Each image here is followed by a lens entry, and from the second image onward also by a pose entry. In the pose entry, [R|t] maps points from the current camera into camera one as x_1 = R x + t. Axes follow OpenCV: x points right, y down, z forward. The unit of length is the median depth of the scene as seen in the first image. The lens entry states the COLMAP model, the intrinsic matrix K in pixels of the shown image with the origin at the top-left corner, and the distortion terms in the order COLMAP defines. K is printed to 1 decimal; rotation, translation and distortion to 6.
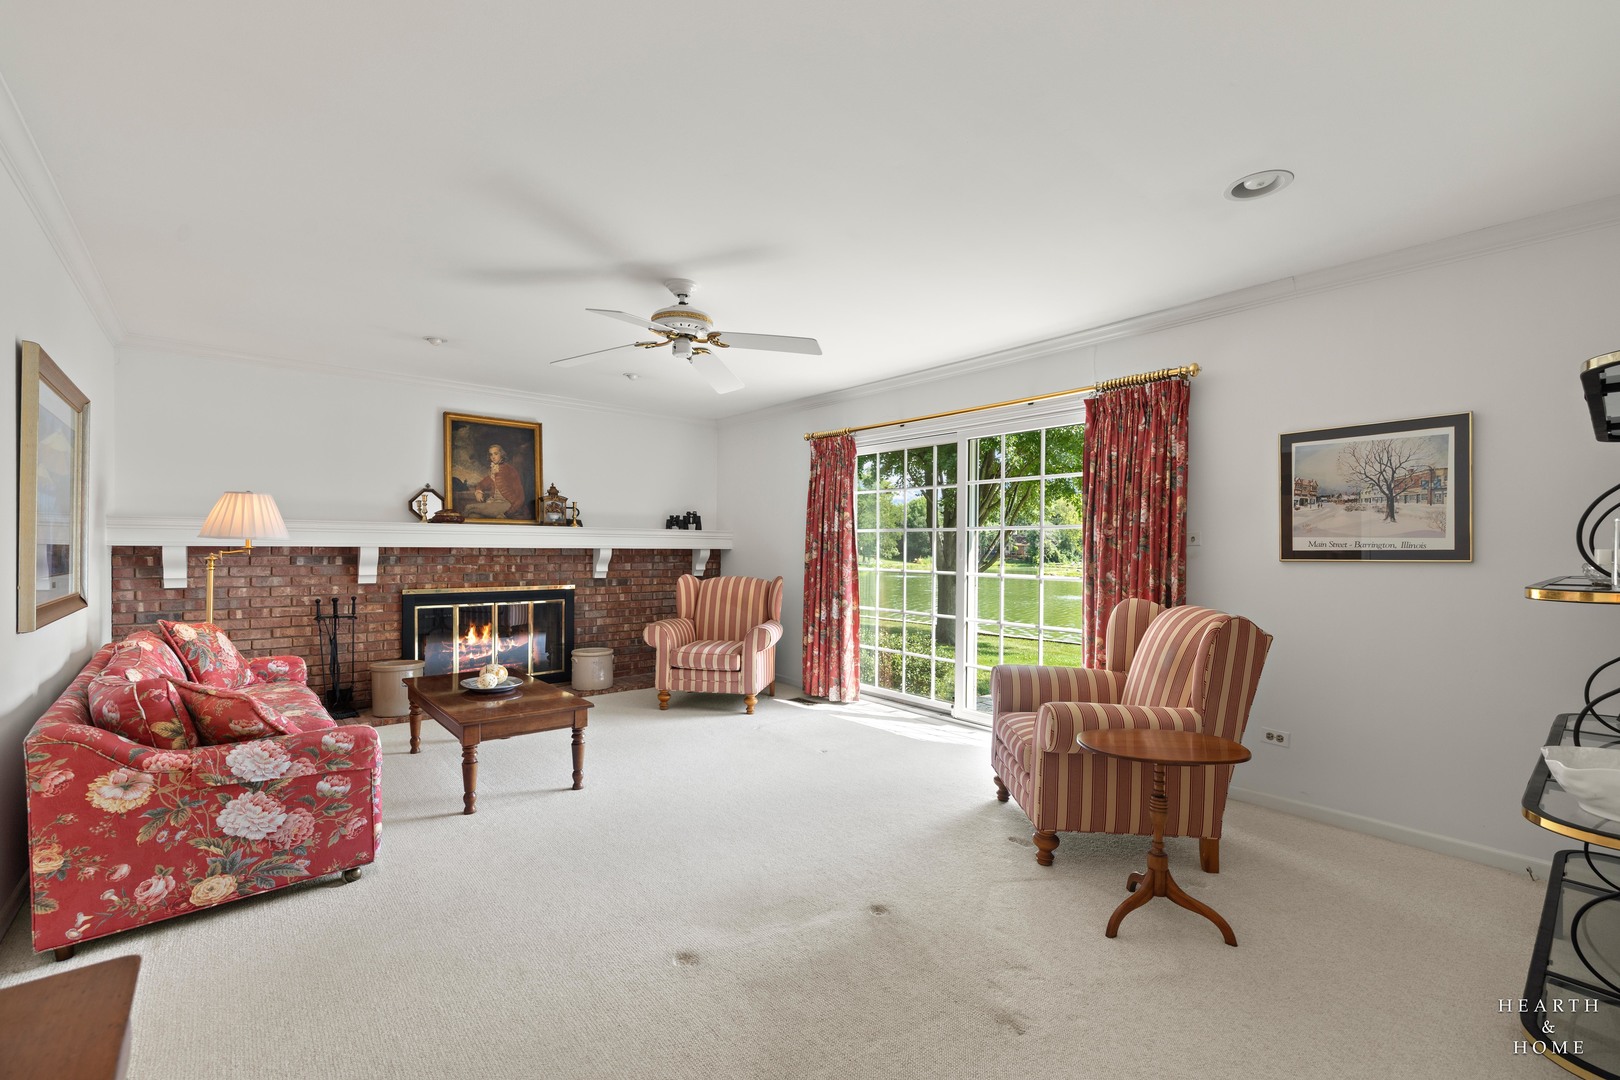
lens RADIAL K [[681.2, 0, 801.4], [0, 681.2, 553.2], [0, 0, 1]] dist [0.000866, 0.000090]
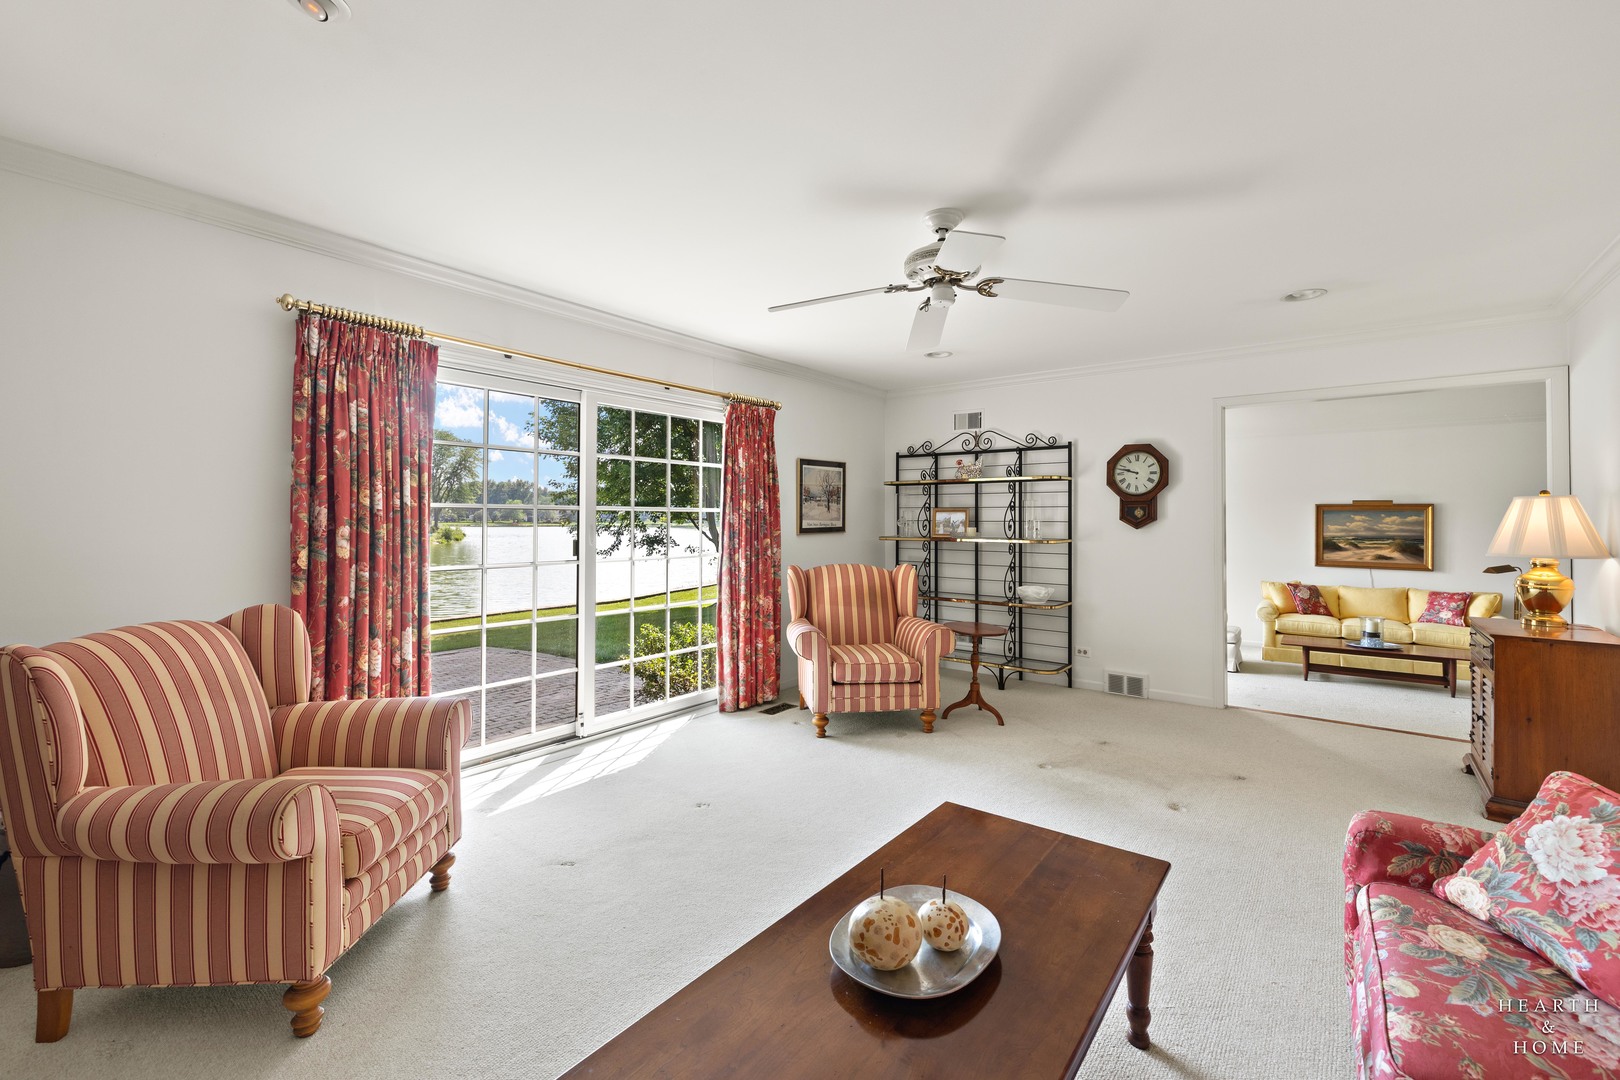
lens RADIAL K [[677.7, 0, 806.8], [0, 677.7, 512.6], [0, 0, 1]] dist [0.000240, 0.000020]
pose [[-0.197386, -0.000357, 0.980326, -0.943196], [0.003920, 0.999992, 0.001153, -0.044780], [-0.980318, 0.004071, -0.197383, 1.332293]]
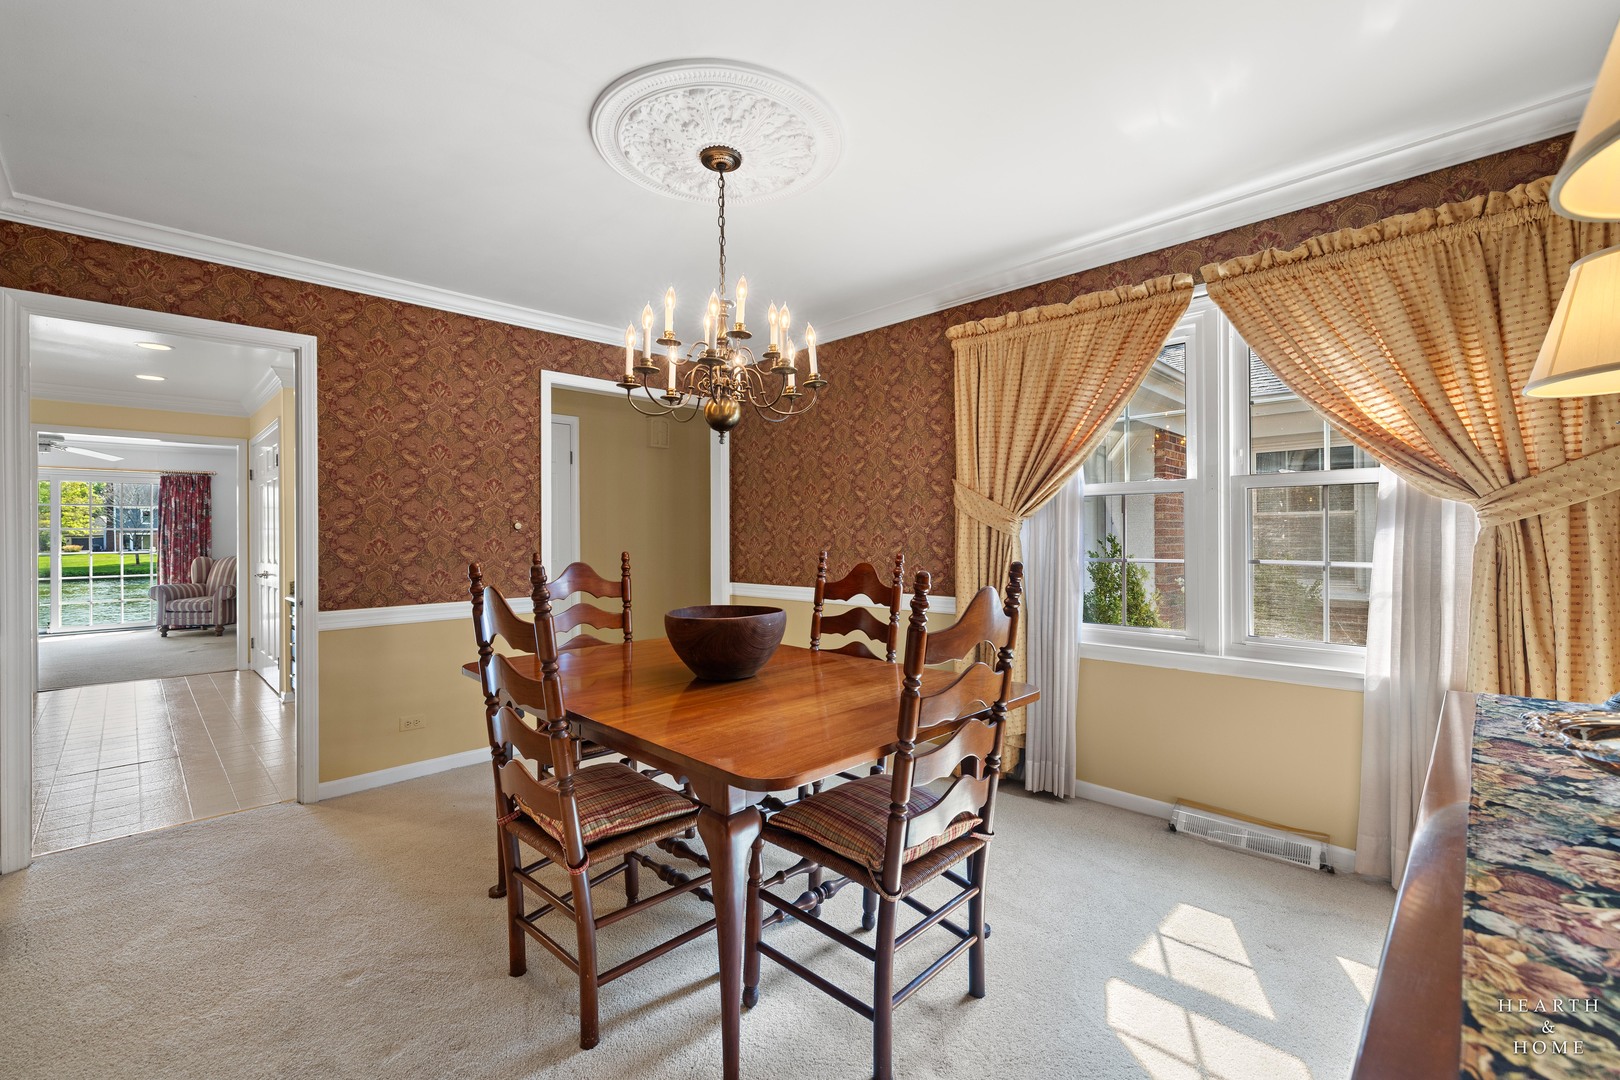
lens RADIAL K [[683.0, 0, 803.7], [0, 683.0, 532.5], [0, 0, 1]] dist [0.000422, 0.000020]
pose [[-0.081969, -0.003711, 0.996628, -2.594326], [0.012765, 0.999907, 0.004773, -0.012941], [-0.996553, 0.013113, -0.081914, -1.256446]]
